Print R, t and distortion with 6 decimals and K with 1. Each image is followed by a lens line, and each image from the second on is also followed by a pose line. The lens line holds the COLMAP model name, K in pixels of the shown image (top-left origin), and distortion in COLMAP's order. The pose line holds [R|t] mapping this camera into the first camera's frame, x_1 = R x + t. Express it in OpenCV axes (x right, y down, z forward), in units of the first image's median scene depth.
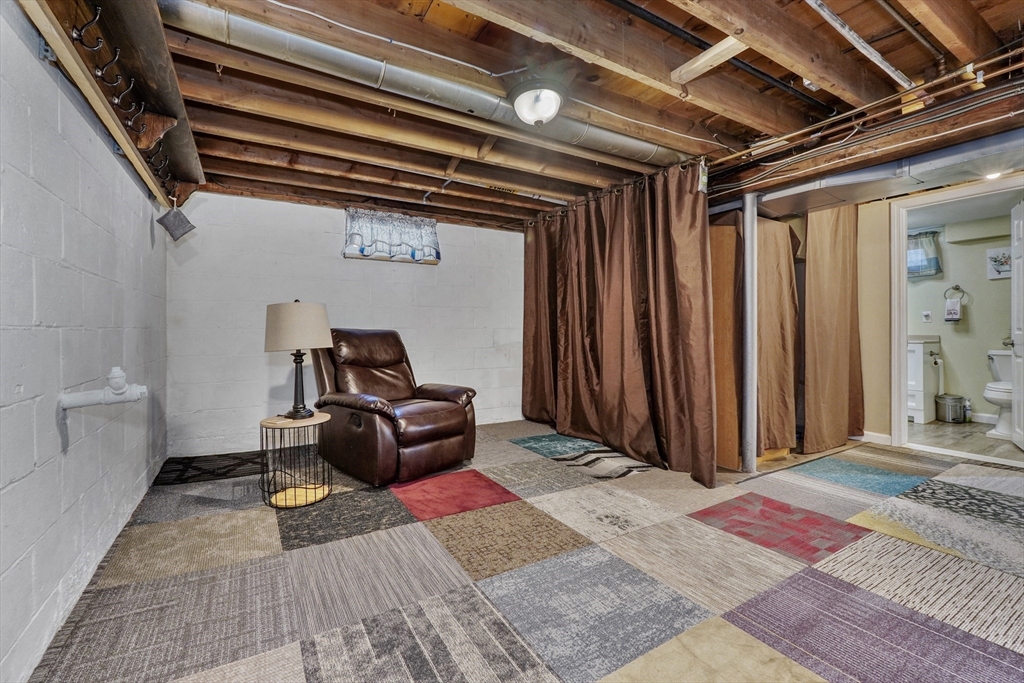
lens RADIAL K [[444.8, 0, 508.5], [0, 444.8, 334.9], [0, 0, 1]] dist [-0.025264, 0.006849]
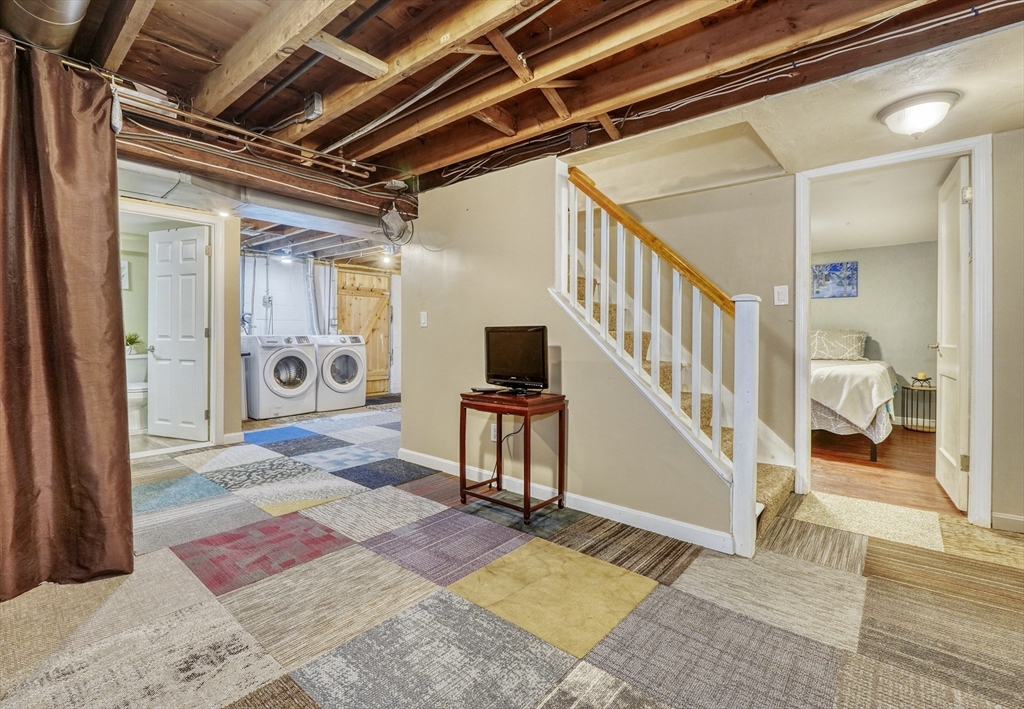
lens RADIAL K [[482.8, 0, 490.0], [0, 482.8, 338.5], [0, 0, 1]] dist [-0.010848, 0.000489]
pose [[-0.322378, -0.008548, 0.946572, -0.574441], [0.004324, 0.999935, 0.010503, -0.027255], [-0.946601, 0.007479, -0.322320, 0.965418]]
